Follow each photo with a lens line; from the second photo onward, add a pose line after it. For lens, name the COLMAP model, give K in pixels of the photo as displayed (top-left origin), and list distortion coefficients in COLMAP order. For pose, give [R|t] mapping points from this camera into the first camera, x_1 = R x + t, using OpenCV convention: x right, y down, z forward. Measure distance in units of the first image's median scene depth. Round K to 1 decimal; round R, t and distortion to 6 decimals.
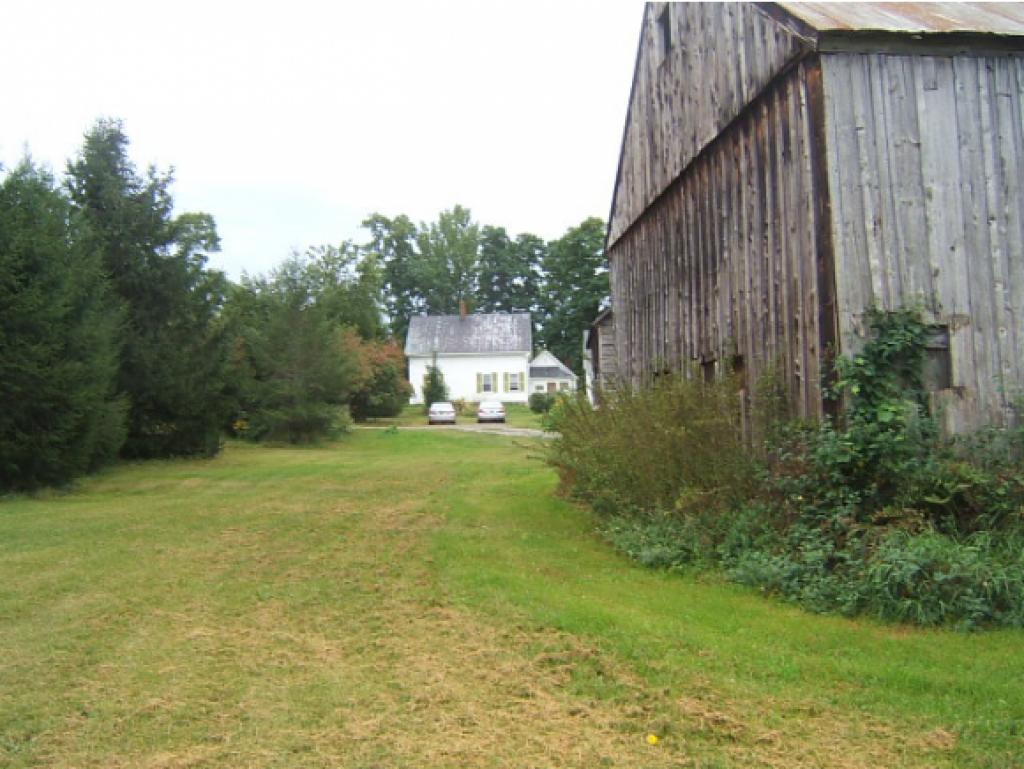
lens RADIAL K [[905.7, 0, 512.0], [0, 905.7, 384.5], [0, 0, 1]] dist [-0.045391, -0.006238]
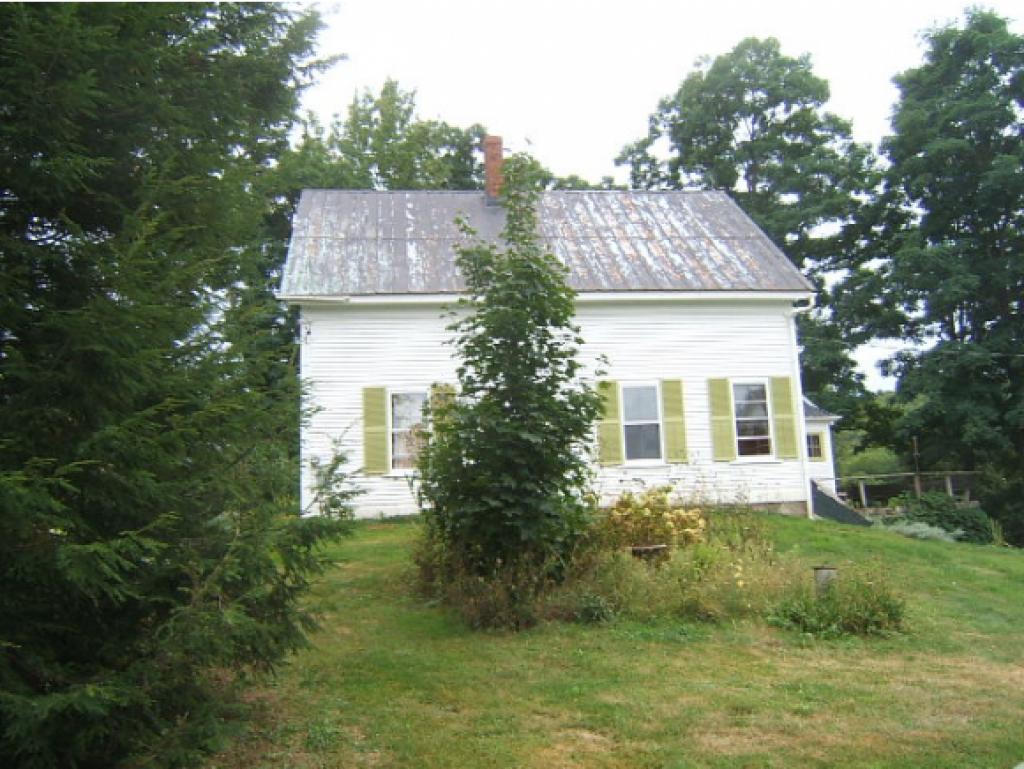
lens RADIAL K [[905.7, 0, 512.0], [0, 905.7, 384.5], [0, 0, 1]] dist [-0.045391, -0.006238]
pose [[0.988694, 0.000084, 0.149945, -0.094796], [0.015716, 0.994434, -0.104178, 0.012353], [-0.149119, 0.105357, 0.983190, 0.768099]]
